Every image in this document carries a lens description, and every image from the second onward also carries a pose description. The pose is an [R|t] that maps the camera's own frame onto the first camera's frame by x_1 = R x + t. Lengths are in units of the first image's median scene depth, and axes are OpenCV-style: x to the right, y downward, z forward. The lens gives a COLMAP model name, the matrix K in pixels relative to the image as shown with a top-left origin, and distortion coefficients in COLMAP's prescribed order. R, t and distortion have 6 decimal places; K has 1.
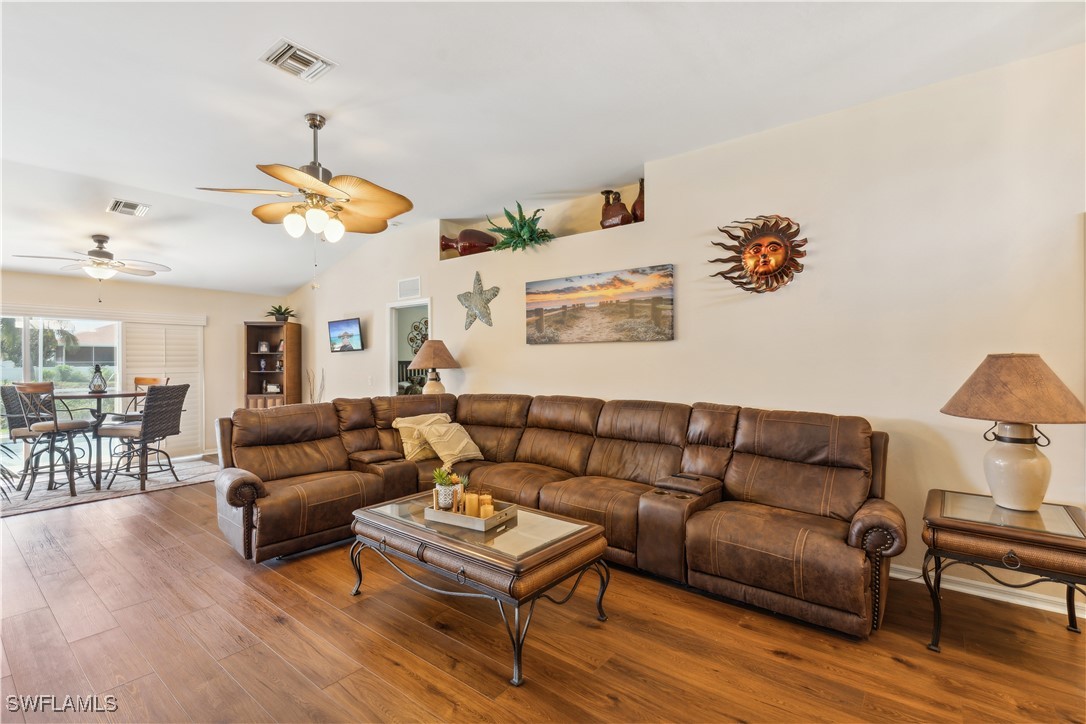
lens RADIAL K [[490.6, 0, 540.7], [0, 490.6, 358.3], [0, 0, 1]] dist [-0.004610, 0.001429]
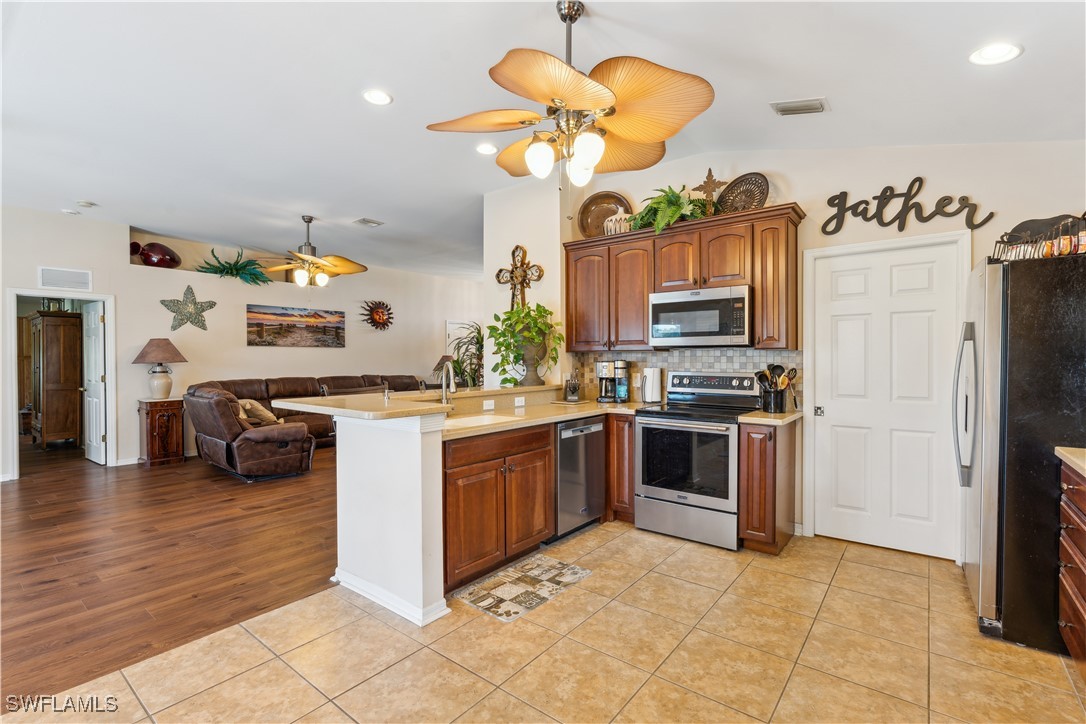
lens RADIAL K [[490.6, 0, 546.4], [0, 490.6, 364.5], [0, 0, 1]] dist [-0.004610, 0.001429]
pose [[-0.007101, -0.006065, 0.999956, -1.532664], [0.002702, 0.999978, 0.006084, 0.022495], [-0.999971, 0.002745, -0.007084, 0.102601]]
